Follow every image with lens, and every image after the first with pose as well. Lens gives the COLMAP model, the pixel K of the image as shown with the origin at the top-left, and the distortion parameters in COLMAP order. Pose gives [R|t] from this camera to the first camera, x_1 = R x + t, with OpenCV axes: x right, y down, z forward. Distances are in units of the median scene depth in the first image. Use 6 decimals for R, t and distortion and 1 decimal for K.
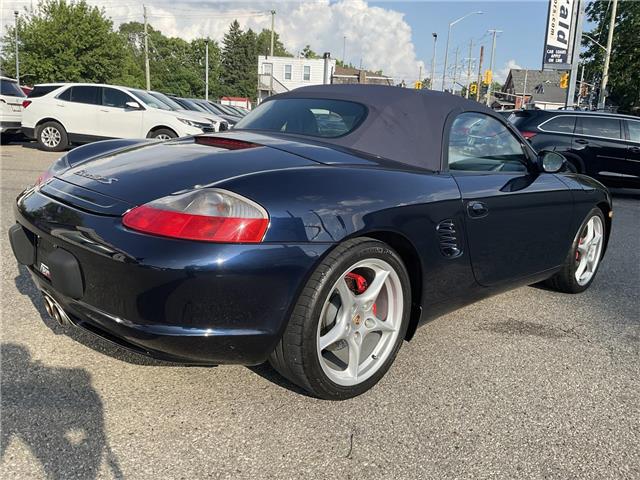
lens RADIAL K [[527.8, 0, 320.0], [0, 527.8, 240.0], [0, 0, 1]] dist [0.032679, -0.069674]
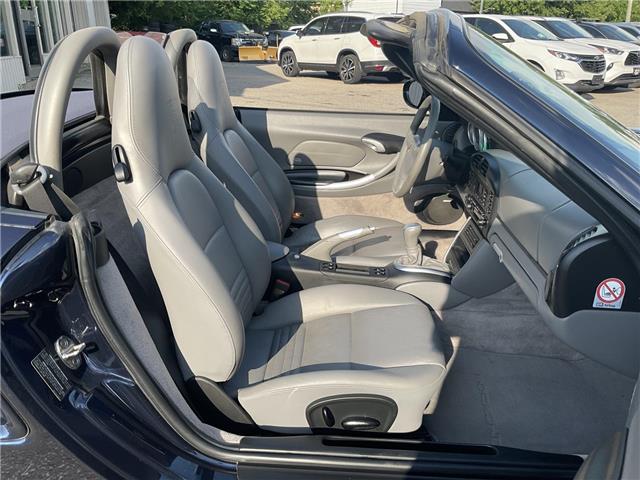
lens RADIAL K [[542.1, 0, 320.0], [0, 542.1, 240.0], [0, 0, 1]] dist [-0.008816, -0.006817]
pose [[0.688753, 0.198989, -0.697153, 0.415981], [-0.120456, 0.979639, 0.160615, -0.122873], [0.714920, -0.026647, 0.698699, 0.559378]]
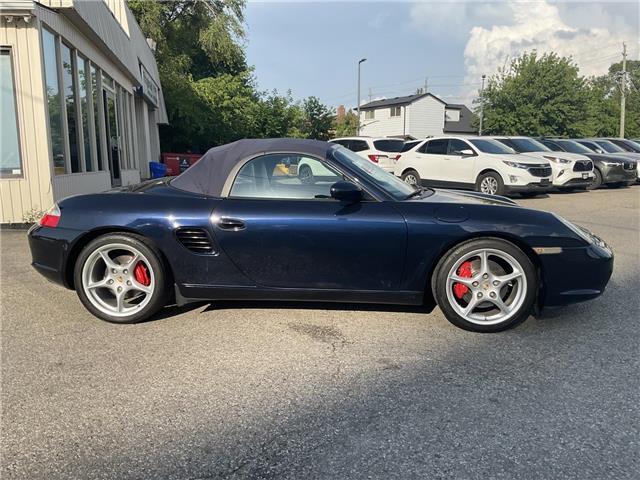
lens RADIAL K [[527.8, 0, 320.0], [0, 527.8, 240.0], [0, 0, 1]] dist [0.032679, -0.069674]
pose [[0.660620, 0.046444, -0.749283, 0.960232], [-0.109262, 0.993405, -0.034757, 0.006099], [0.742727, 0.104830, 0.661338, 0.170876]]
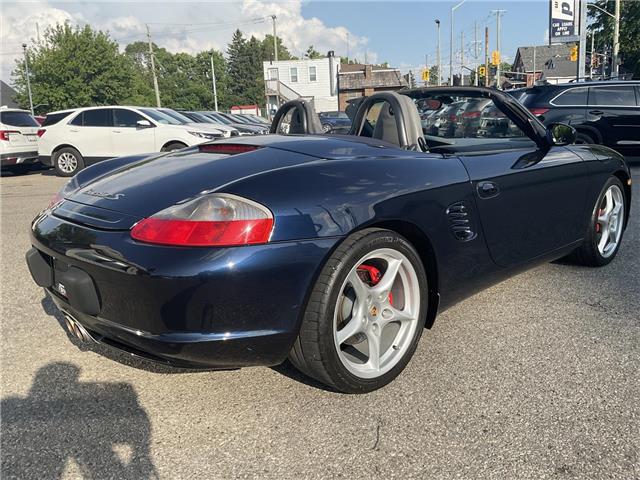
lens RADIAL K [[527.8, 0, 320.0], [0, 527.8, 240.0], [0, 0, 1]] dist [0.032679, -0.069674]
pose [[0.994586, -0.095126, -0.041818, 0.012728], [0.095142, 0.995462, -0.001616, 0.004887], [0.041782, -0.002372, 0.999124, 0.001306]]
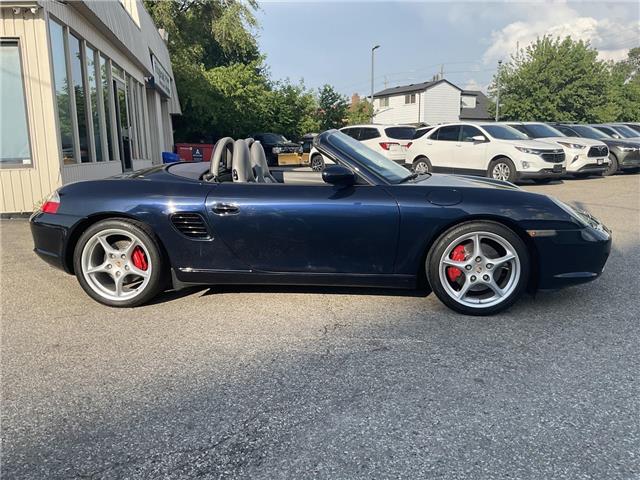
lens RADIAL K [[527.8, 0, 320.0], [0, 527.8, 240.0], [0, 0, 1]] dist [0.032679, -0.069674]
pose [[0.638859, 0.057898, -0.767142, 0.986772], [-0.103964, 0.994514, -0.011520, 0.010407], [0.762267, 0.087115, 0.641374, 0.192683]]
